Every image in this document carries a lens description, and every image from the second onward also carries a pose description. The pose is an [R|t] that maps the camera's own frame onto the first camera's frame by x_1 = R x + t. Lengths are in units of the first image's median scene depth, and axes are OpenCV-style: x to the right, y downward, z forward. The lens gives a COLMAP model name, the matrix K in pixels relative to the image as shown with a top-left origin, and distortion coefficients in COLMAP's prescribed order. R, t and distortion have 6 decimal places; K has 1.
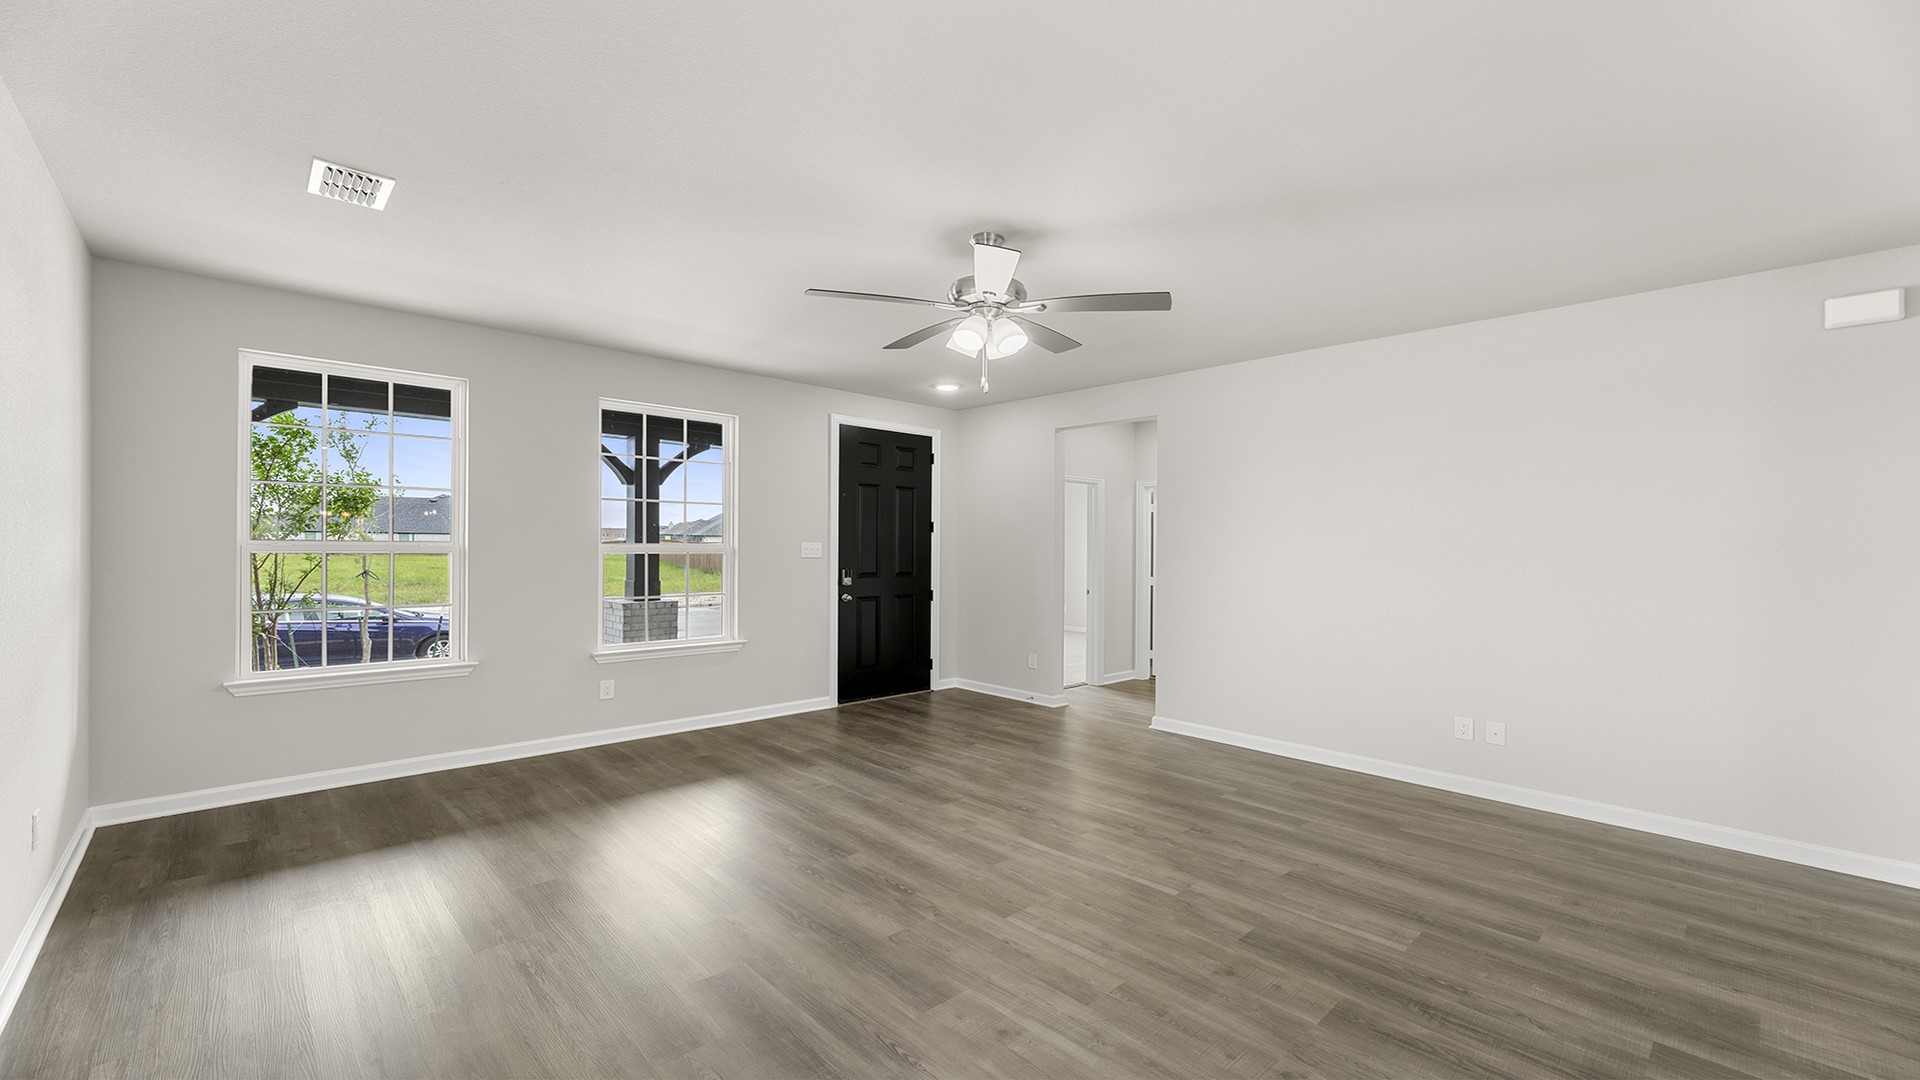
lens RADIAL K [[782.5, 0, 960.0], [0, 782.5, 540.0], [0, 0, 1]] dist [0.000681, 0.000132]
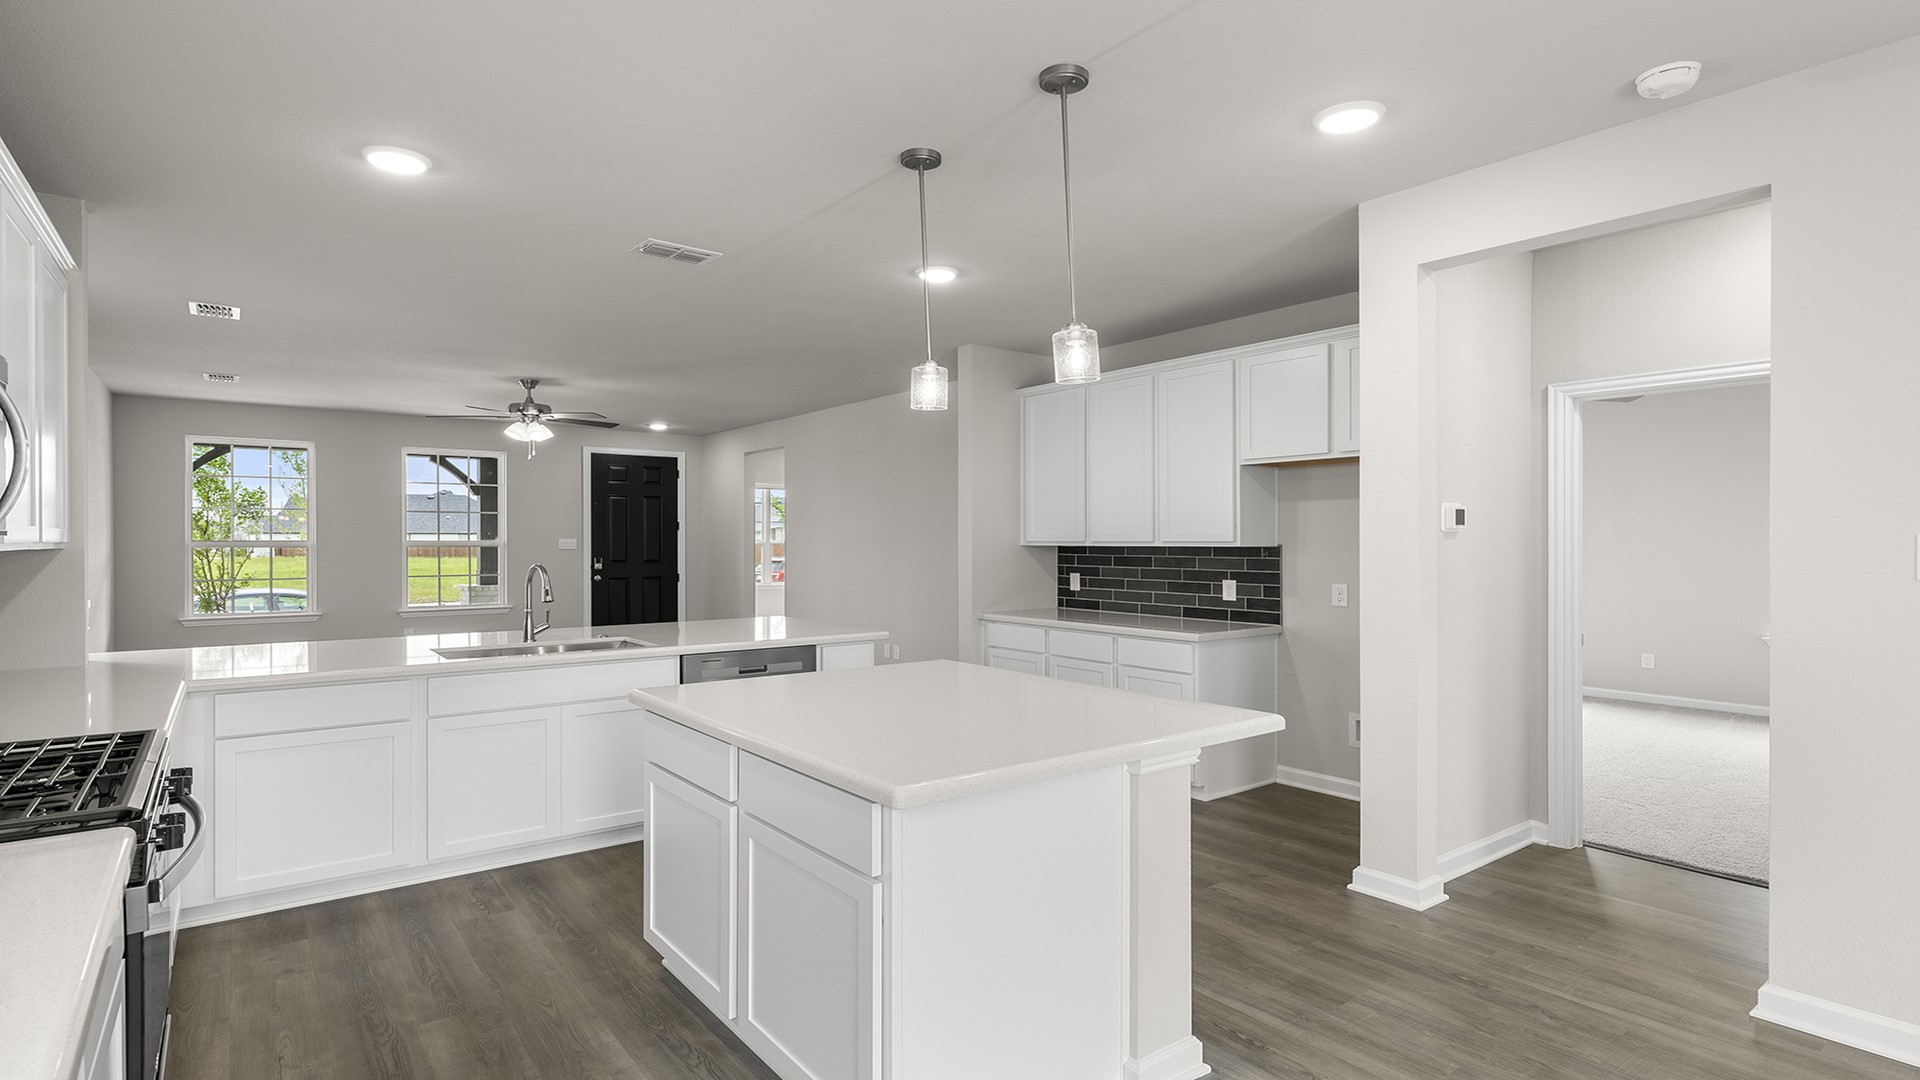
lens RADIAL K [[971.8, 0, 960.0], [0, 971.8, 540.0], [0, 0, 1]] dist [0.001051, 0.000166]
pose [[0.994719, -0.011670, -0.101974, 1.099770], [0.012079, 0.999921, 0.003393, 0.013252], [0.101927, -0.004607, 0.994781, -1.064651]]
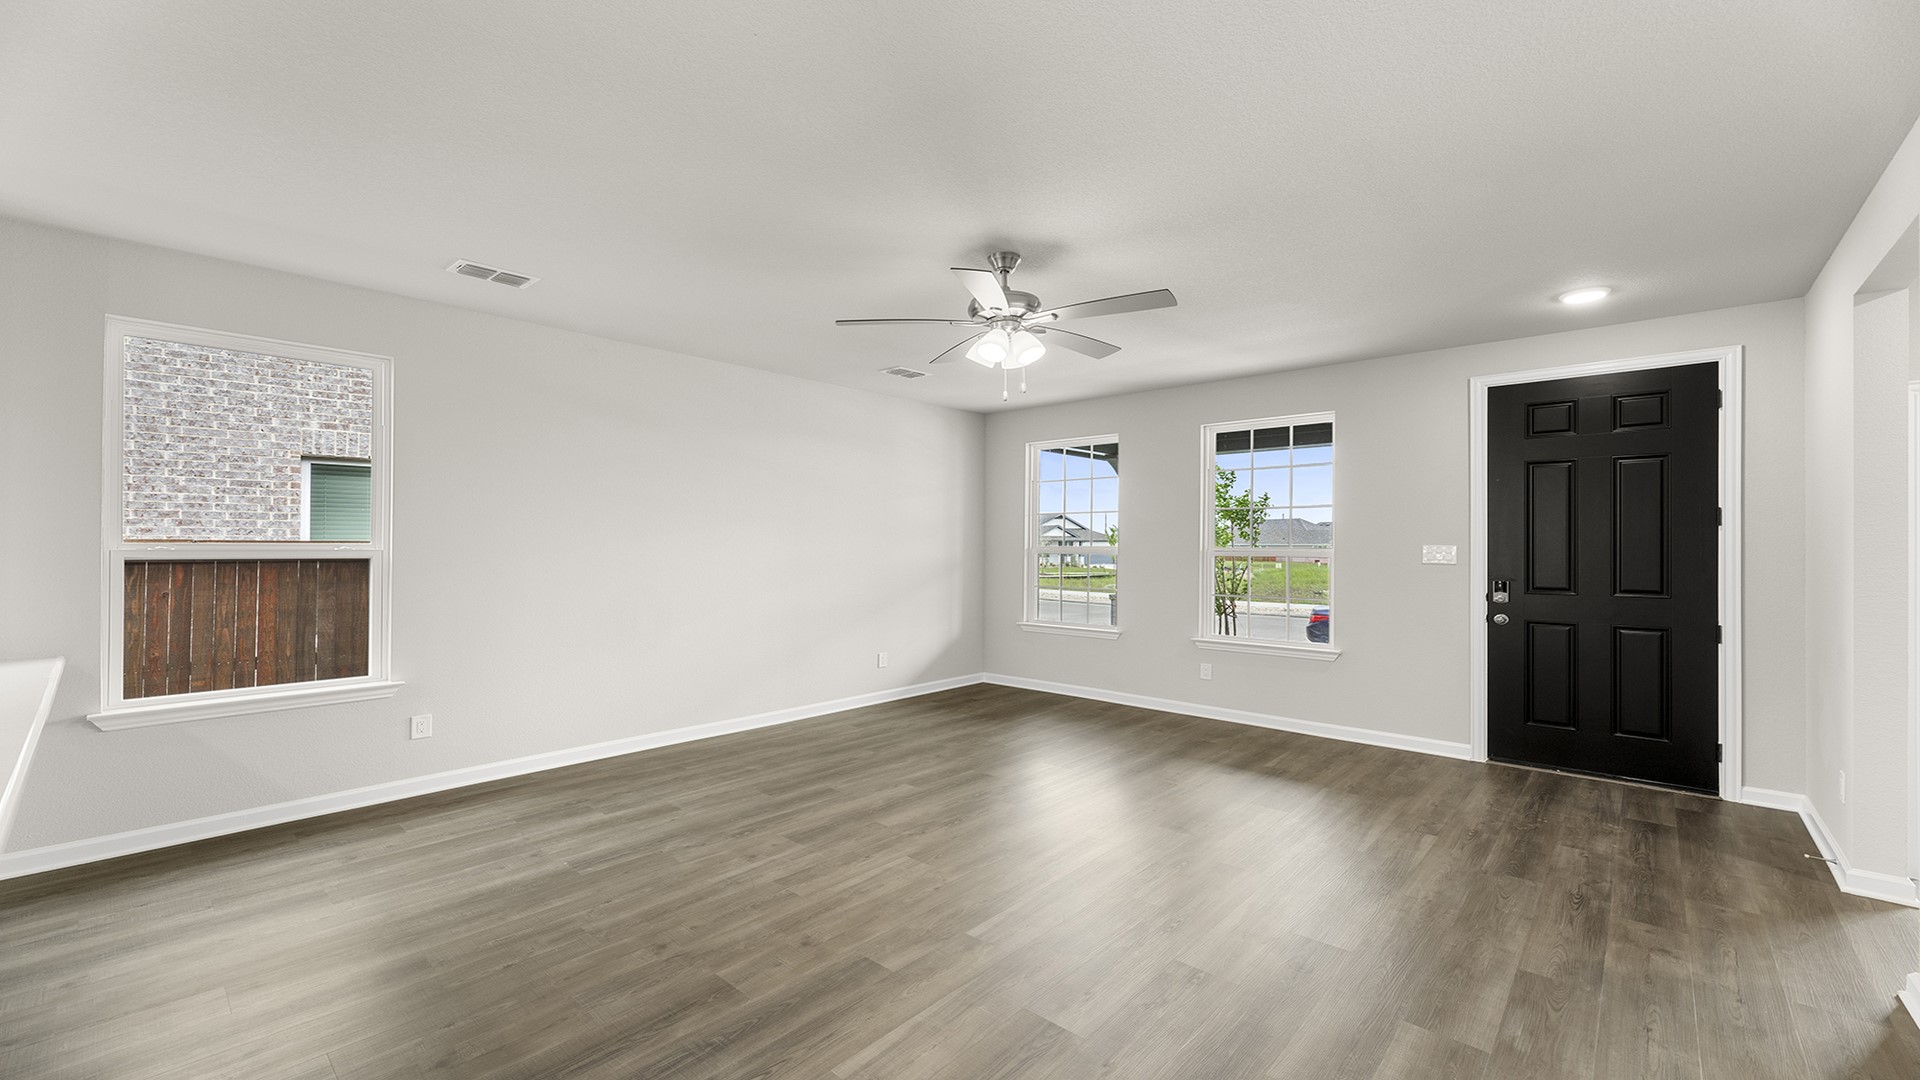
lens RADIAL K [[767.1, 0, 960.0], [0, 767.1, 540.0], [0, 0, 1]] dist [0.000542, -0.000107]
pose [[0.072111, -0.016599, -0.997258, 0.890779], [0.000923, 0.999862, -0.016575, 0.016406], [0.997396, 0.000275, 0.072117, 0.719996]]
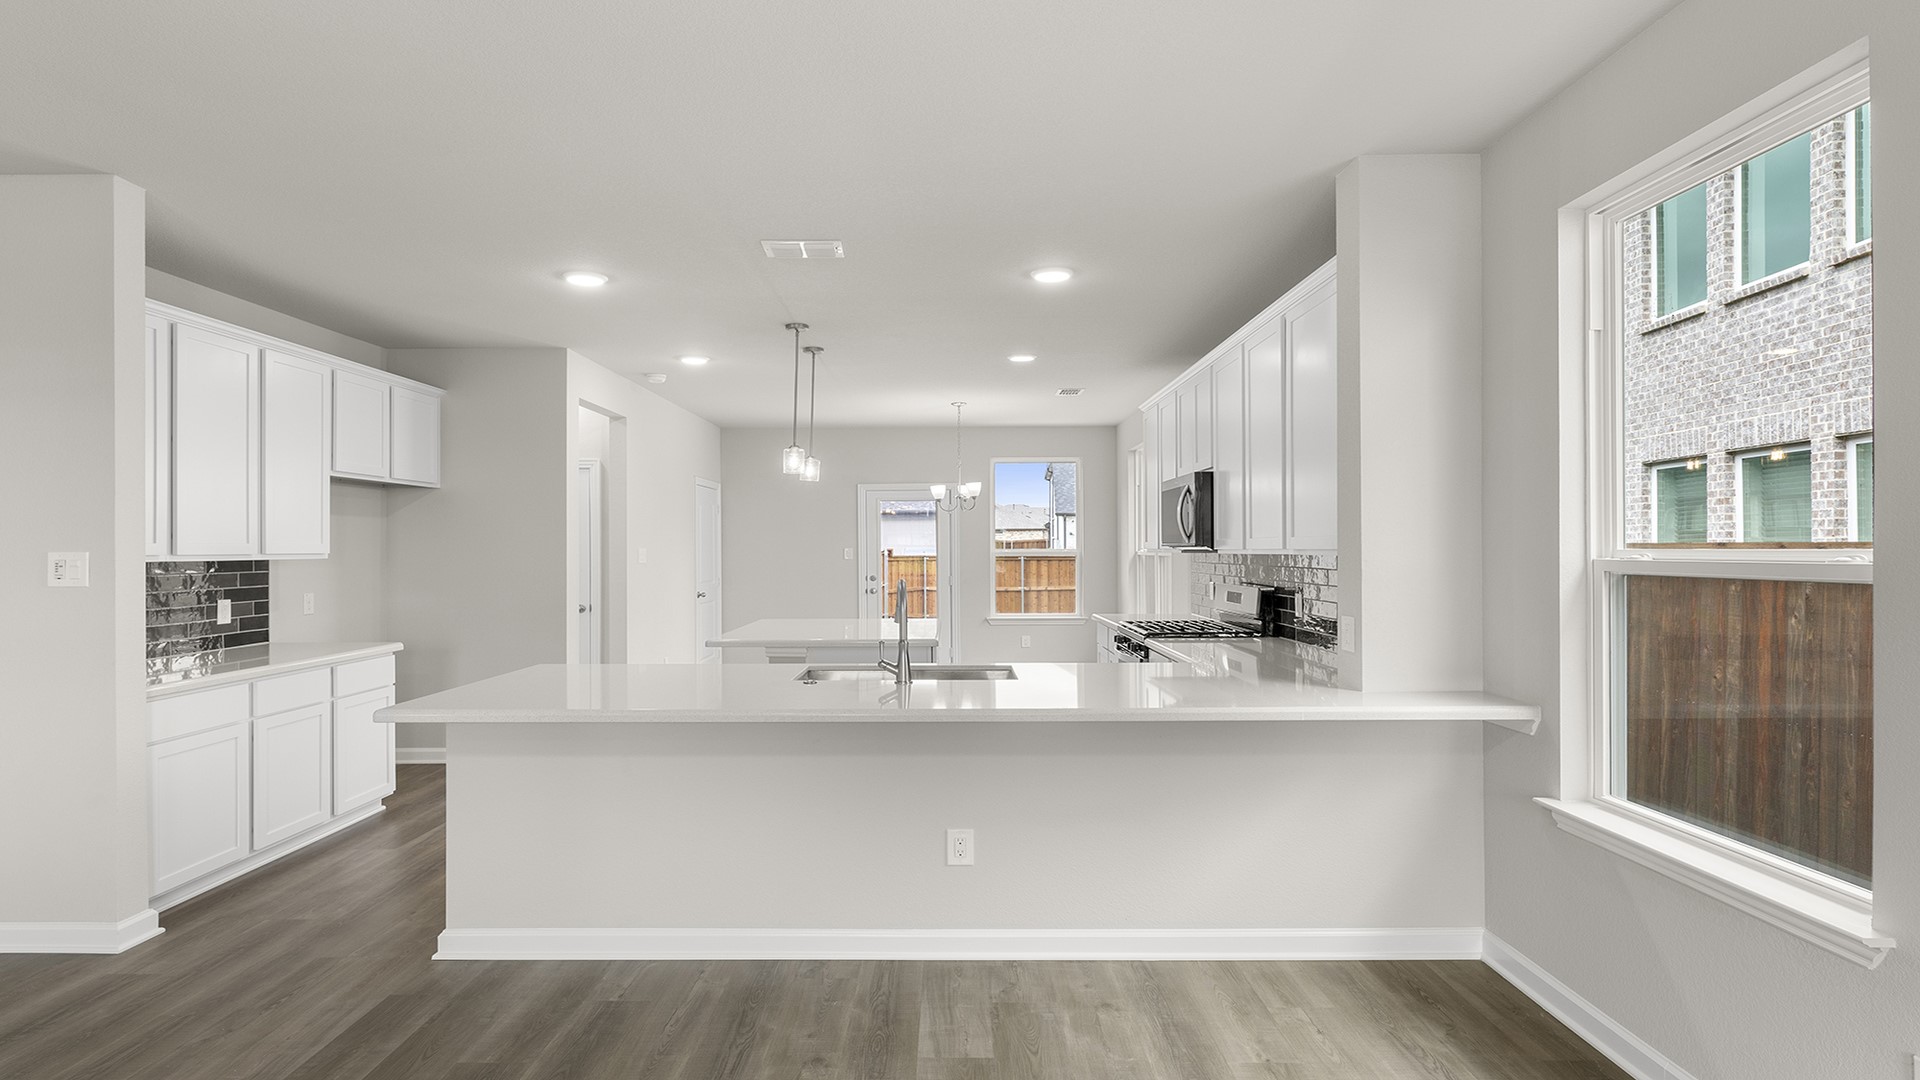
lens RADIAL K [[1031.6, 0, 960.0], [0, 1031.6, 540.0], [0, 0, 1]] dist [0.002023, 0.000300]
pose [[-0.718898, -0.004336, 0.695102, -0.225773], [-0.007786, 0.999968, -0.001815, 0.002098], [-0.695072, -0.006717, -0.718909, 0.708071]]
